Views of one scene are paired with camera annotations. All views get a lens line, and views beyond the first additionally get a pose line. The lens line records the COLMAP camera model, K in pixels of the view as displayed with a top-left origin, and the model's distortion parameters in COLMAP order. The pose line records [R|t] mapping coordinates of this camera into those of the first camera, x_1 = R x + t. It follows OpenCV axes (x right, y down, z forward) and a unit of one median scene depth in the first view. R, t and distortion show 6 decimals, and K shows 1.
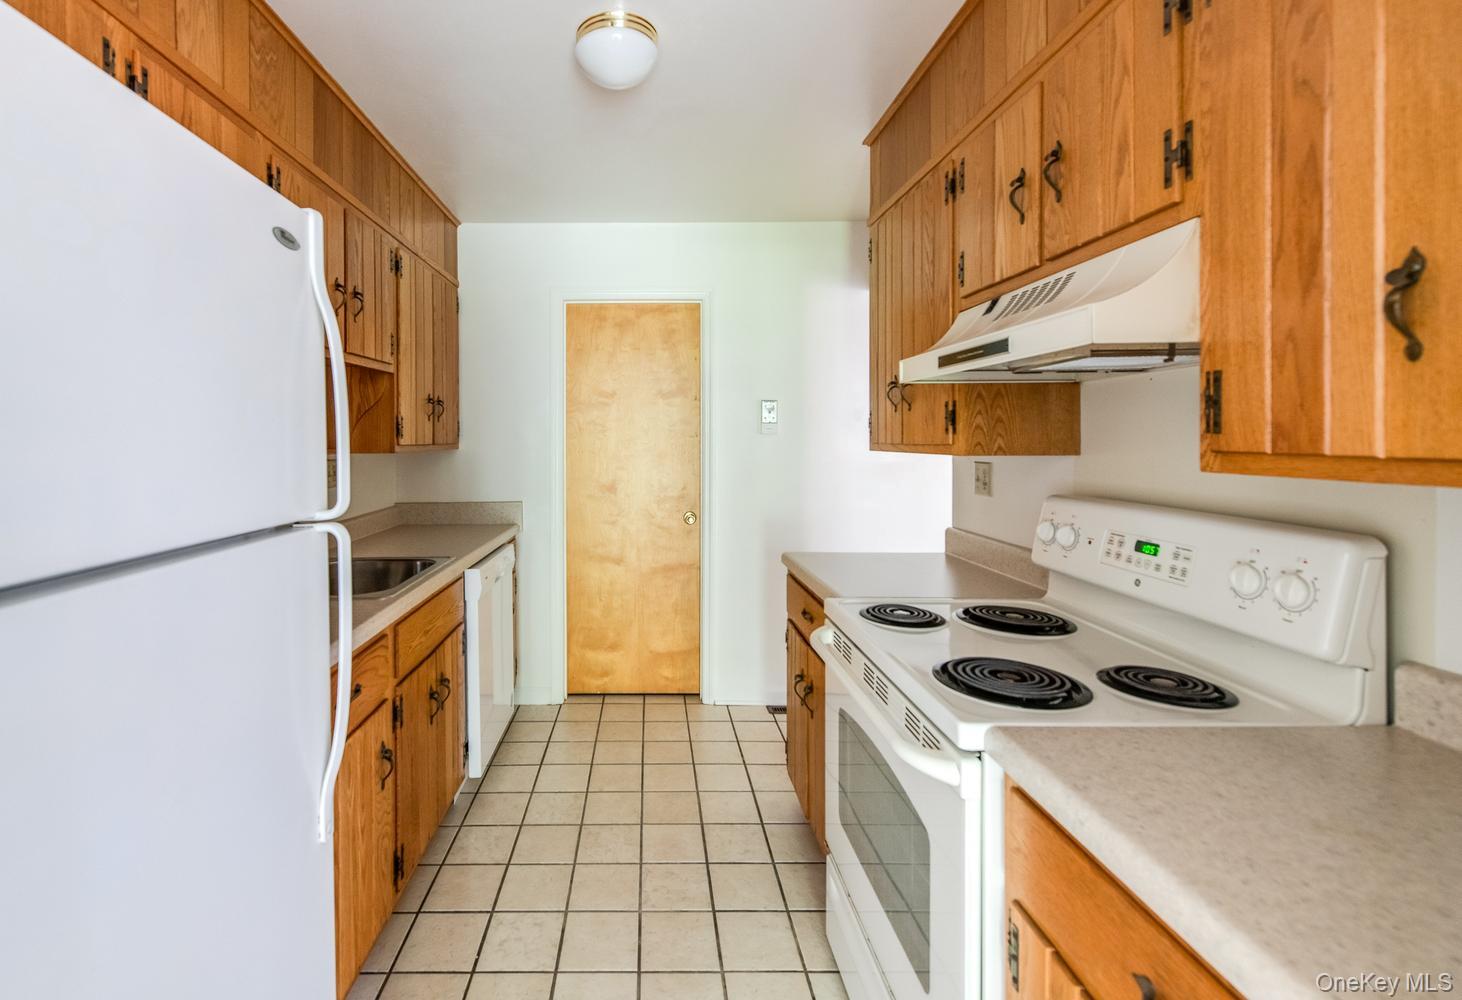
lens RADIAL K [[713.8, 0, 731.1], [0, 713.8, 440.0], [0, 0, 1]] dist [0.000479, -0.001728]
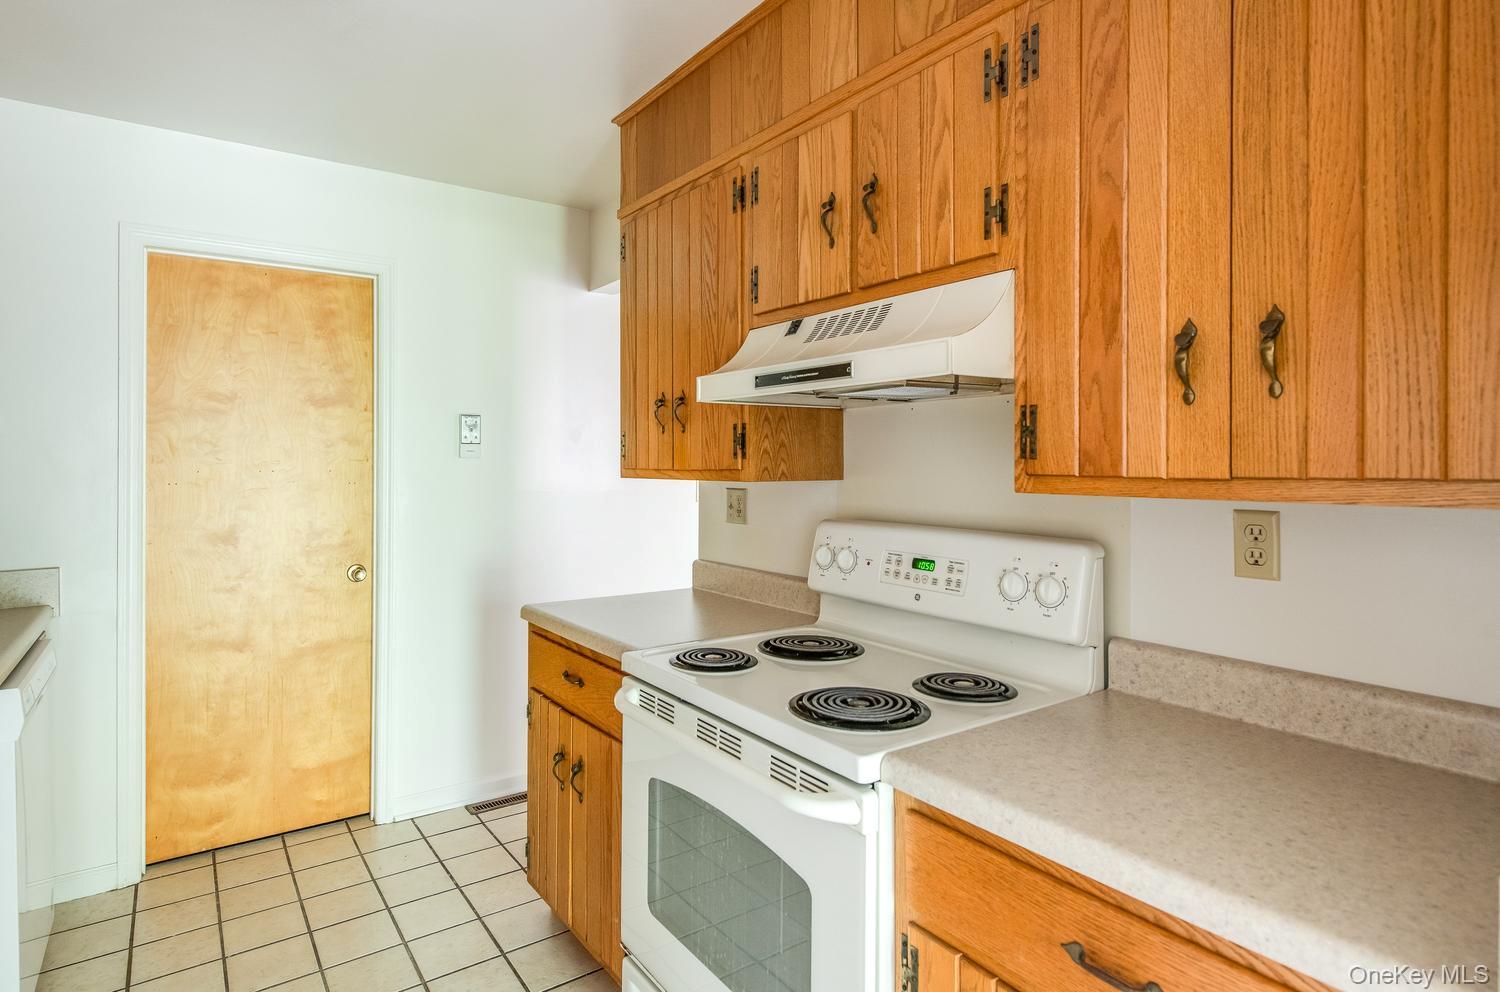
lens RADIAL K [[808.7, 0, 749.7], [0, 808.7, 460.4], [0, 0, 1]] dist [0.029315, -0.025683]
pose [[0.811199, 0.003590, 0.584759, -0.371079], [0.000779, 0.999974, -0.007220, 0.001754], [-0.584770, 0.006313, 0.811175, 0.160752]]
